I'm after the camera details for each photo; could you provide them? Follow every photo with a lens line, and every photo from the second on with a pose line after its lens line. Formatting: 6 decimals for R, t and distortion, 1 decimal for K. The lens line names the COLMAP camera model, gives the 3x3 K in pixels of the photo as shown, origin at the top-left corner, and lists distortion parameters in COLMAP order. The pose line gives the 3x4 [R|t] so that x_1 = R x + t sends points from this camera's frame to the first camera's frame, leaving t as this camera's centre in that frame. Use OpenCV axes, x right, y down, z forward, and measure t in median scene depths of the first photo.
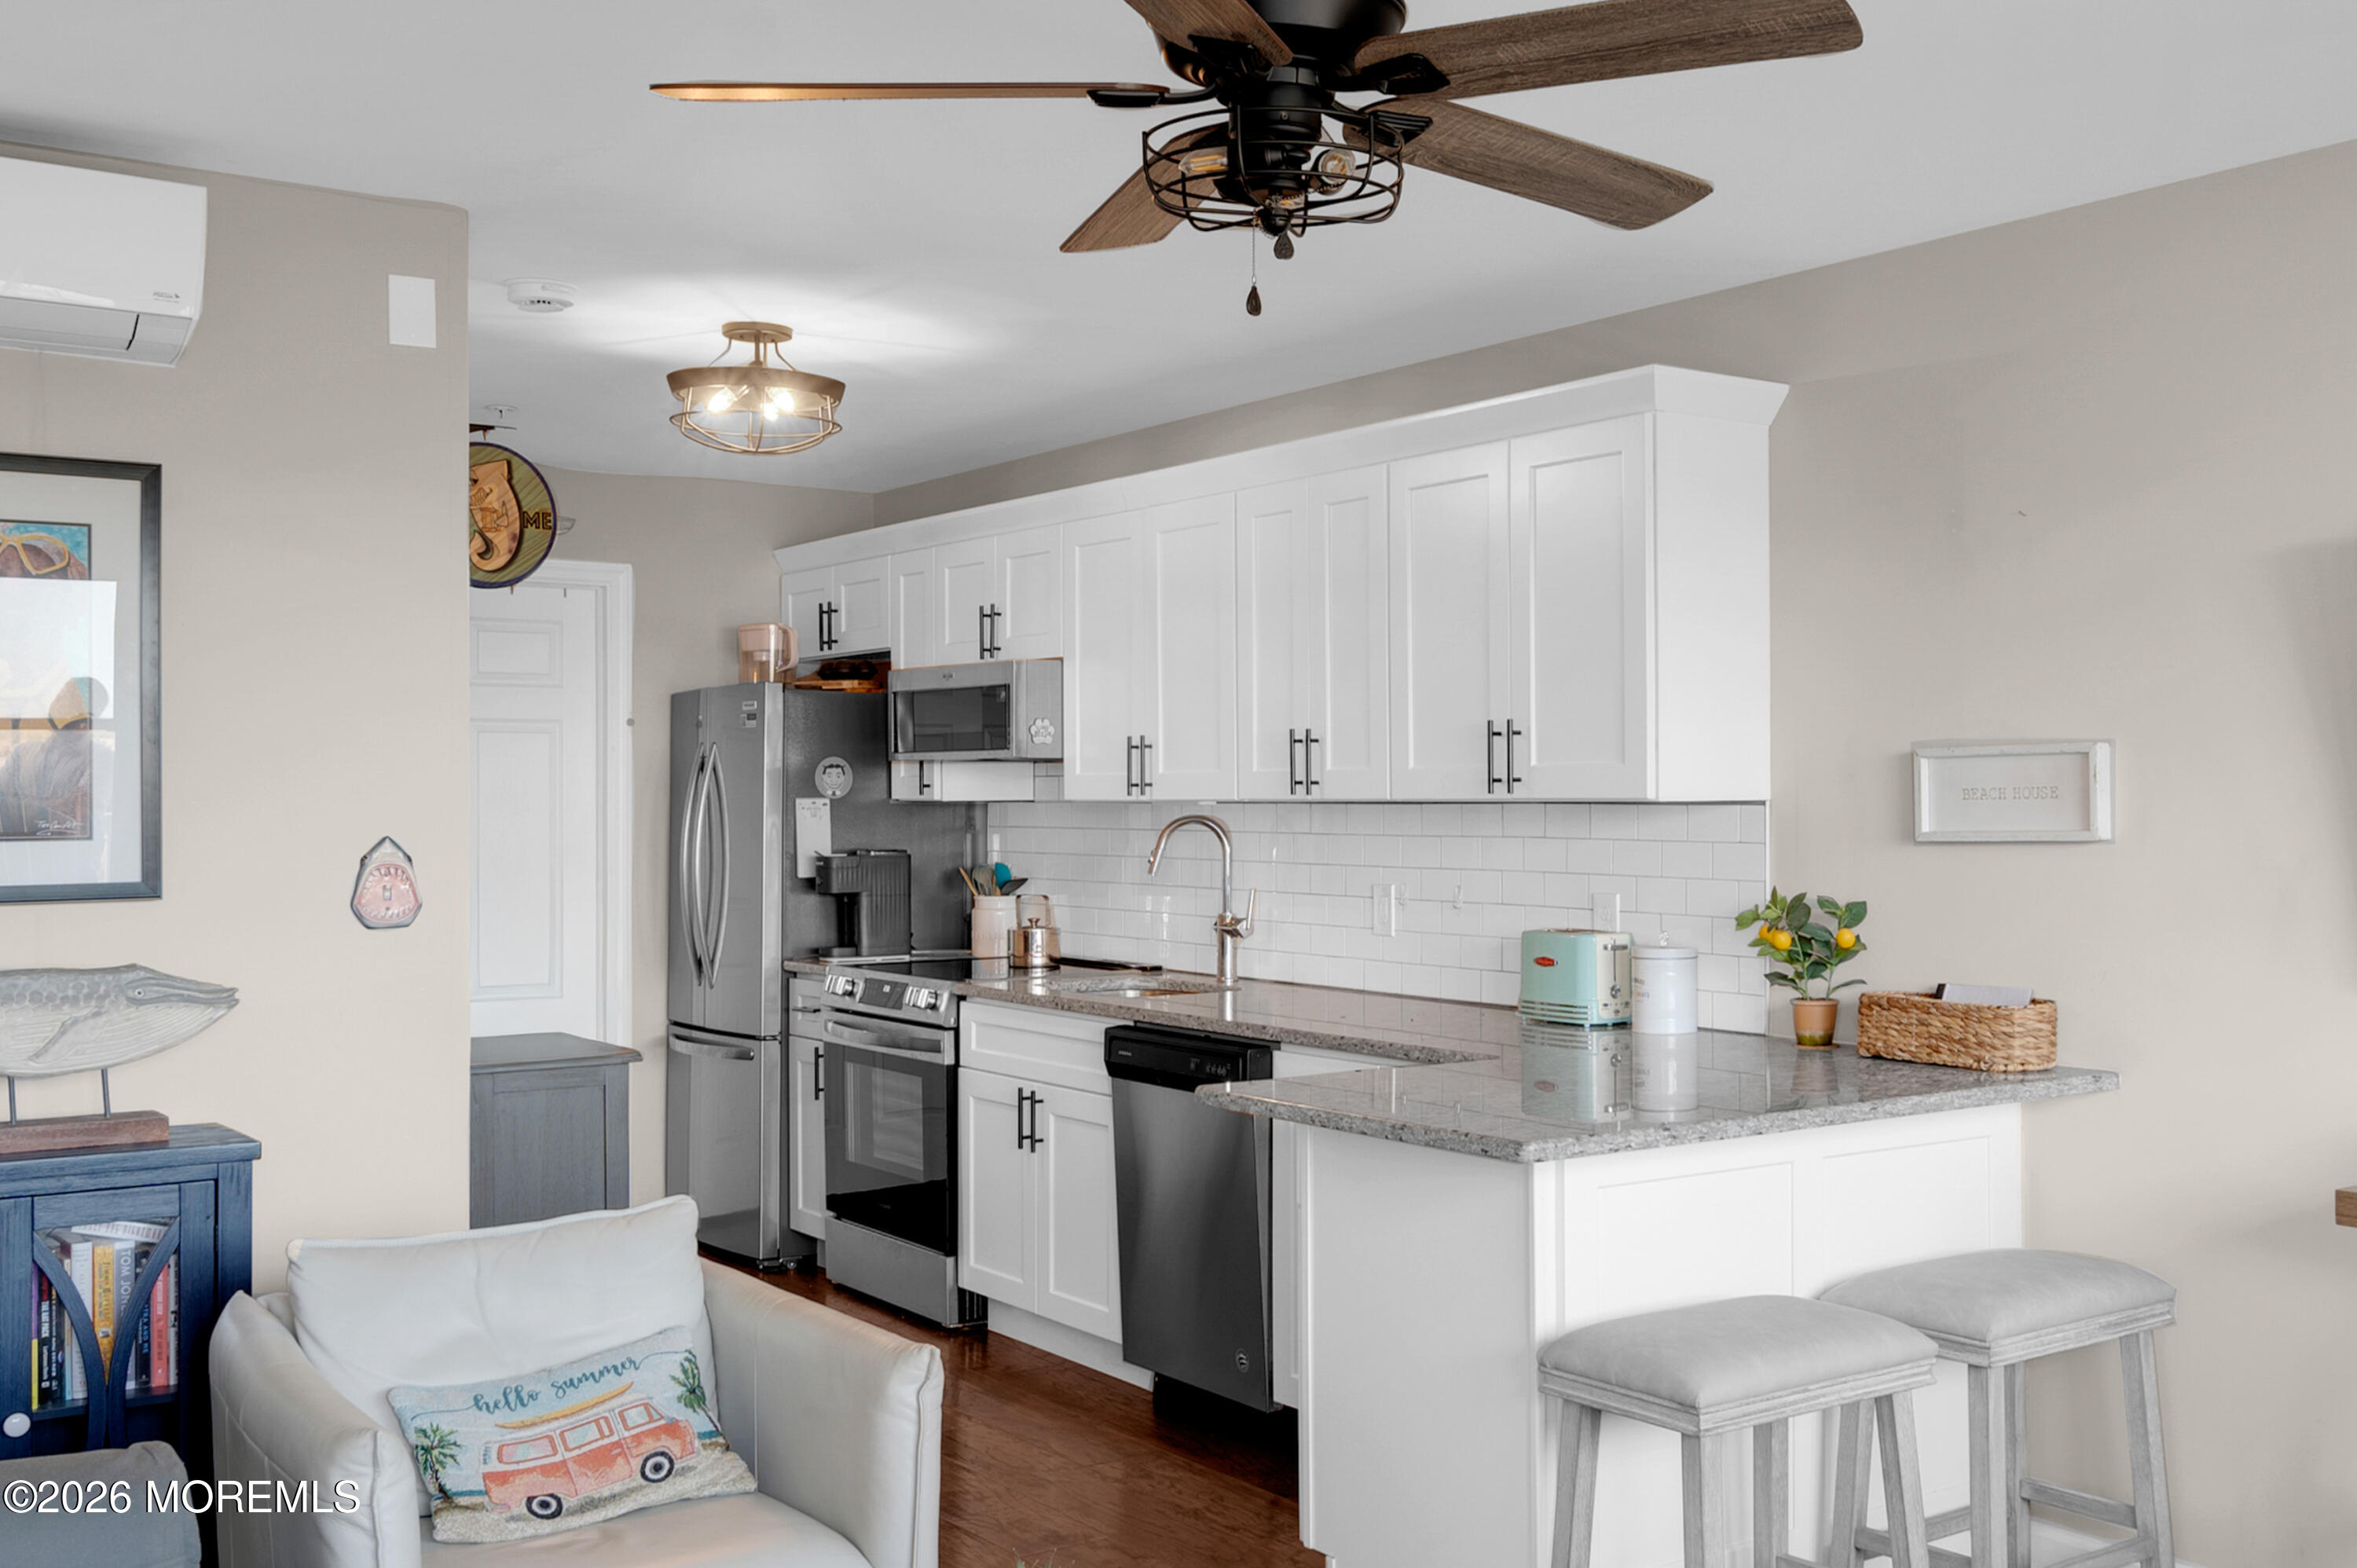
lens RADIAL K [[2341.7, 0, 1345.6], [0, 2341.7, 781.7], [0, 0, 1]] dist [-0.000911, -0.006535]
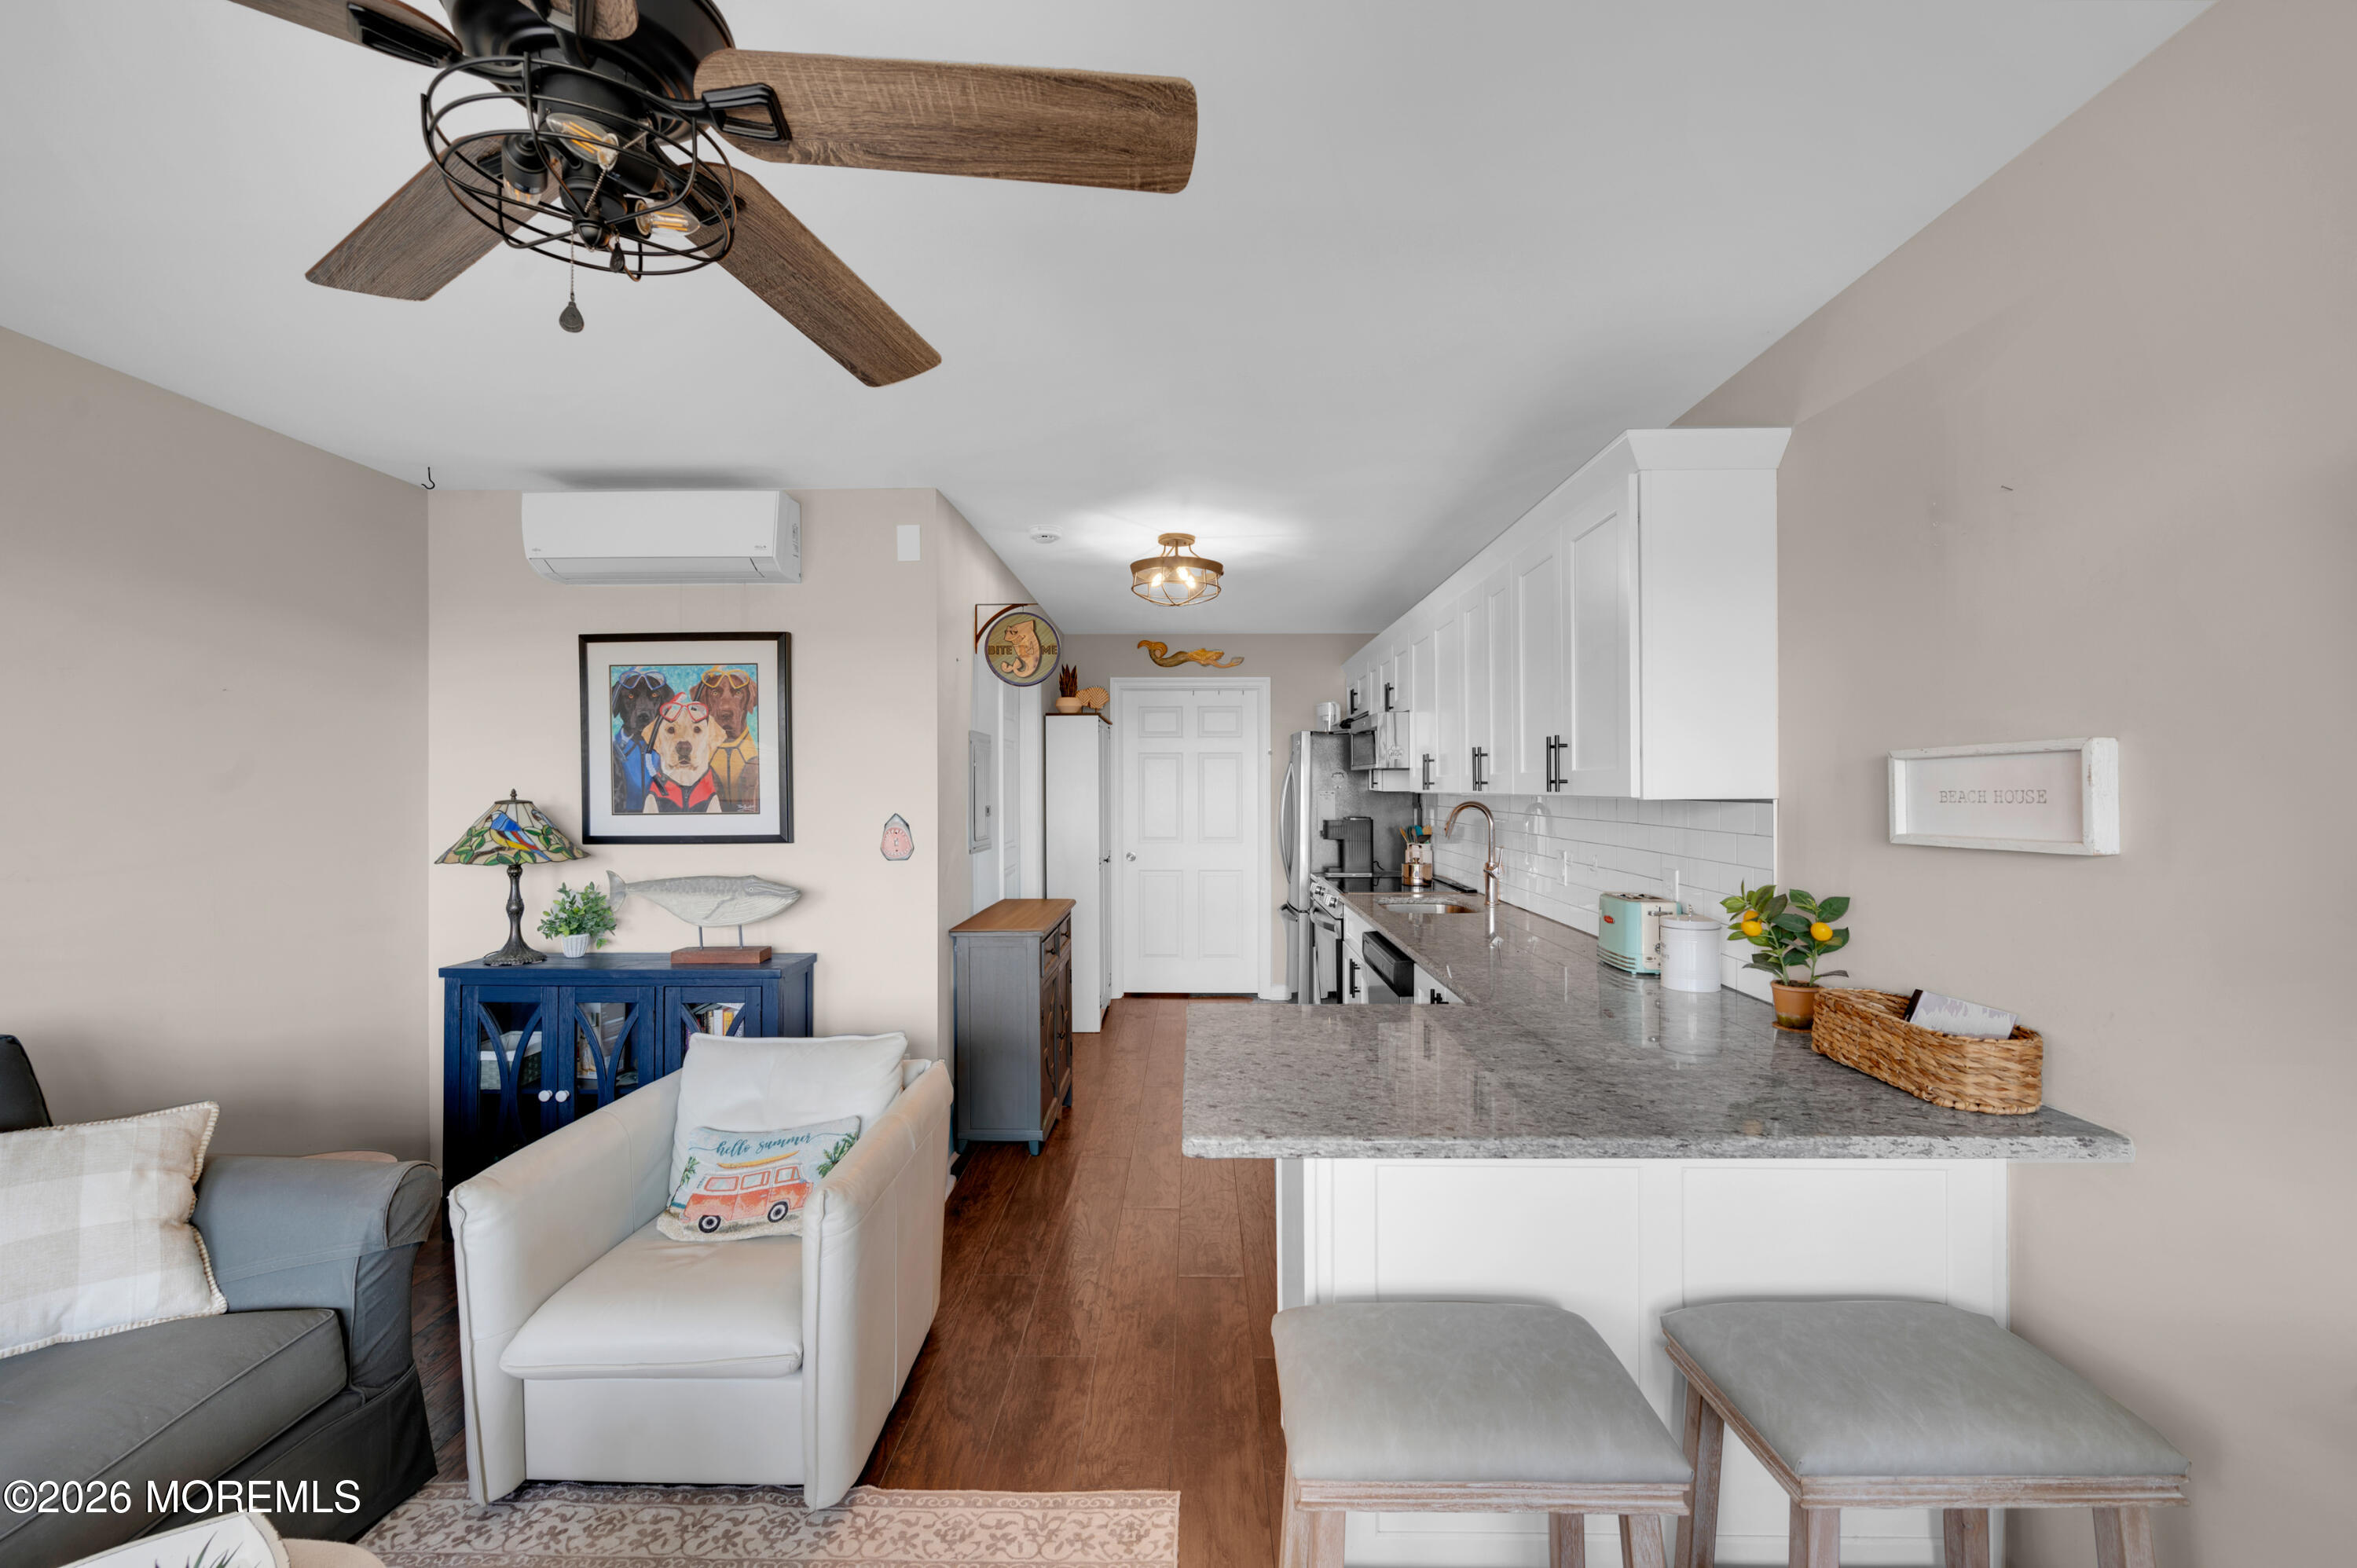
lens RADIAL K [[948.4, 0, 1173.5], [0, 948.4, 786.3], [0, 0, 1]] dist [0.001480, -0.000019]
pose [[0.797237, -0.000175, -0.603666, 0.218490], [0.005243, 0.999964, 0.006635, -0.002779], [0.603643, -0.008454, 0.797210, 0.441163]]
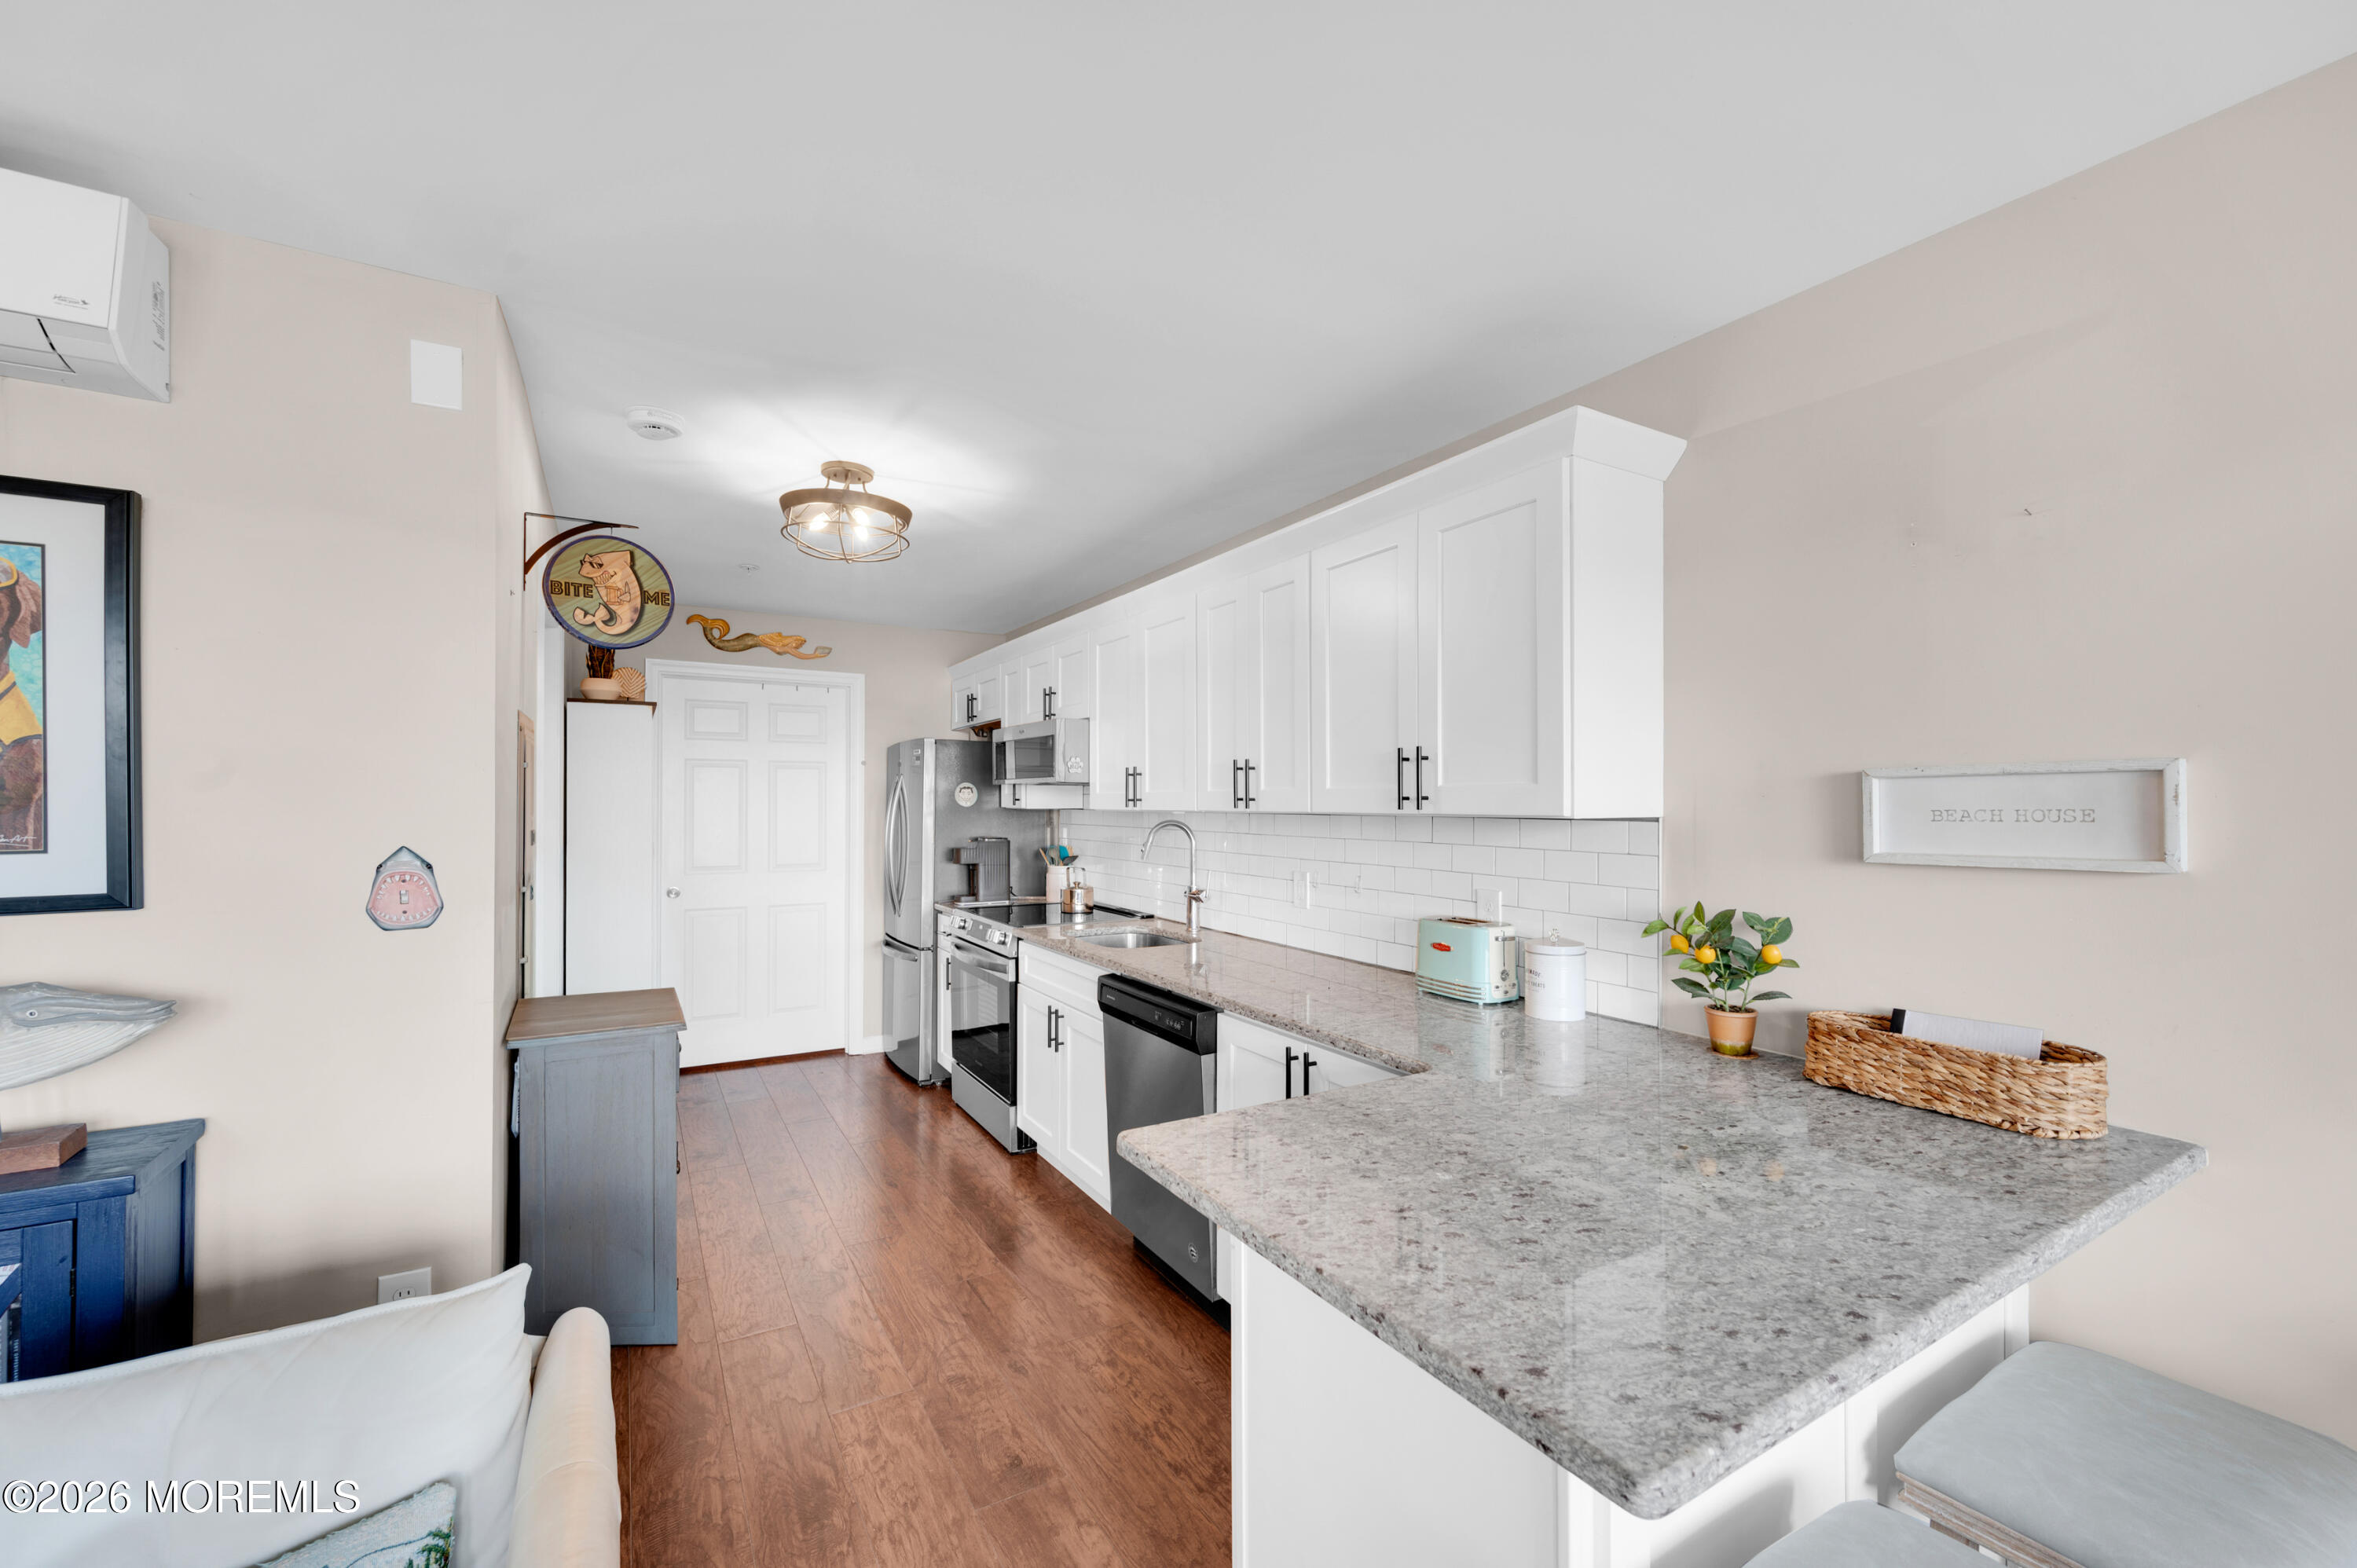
lens RADIAL K [[931.3, 0, 1169.7], [0, 931.3, 799.9], [0, 0, 1]] dist [0.000451, 0.000058]
pose [[0.994863, 0.003432, -0.101176, -0.006730], [-0.003137, 0.999990, 0.003075, -0.000773], [0.101185, -0.002742, 0.994864, 0.519506]]
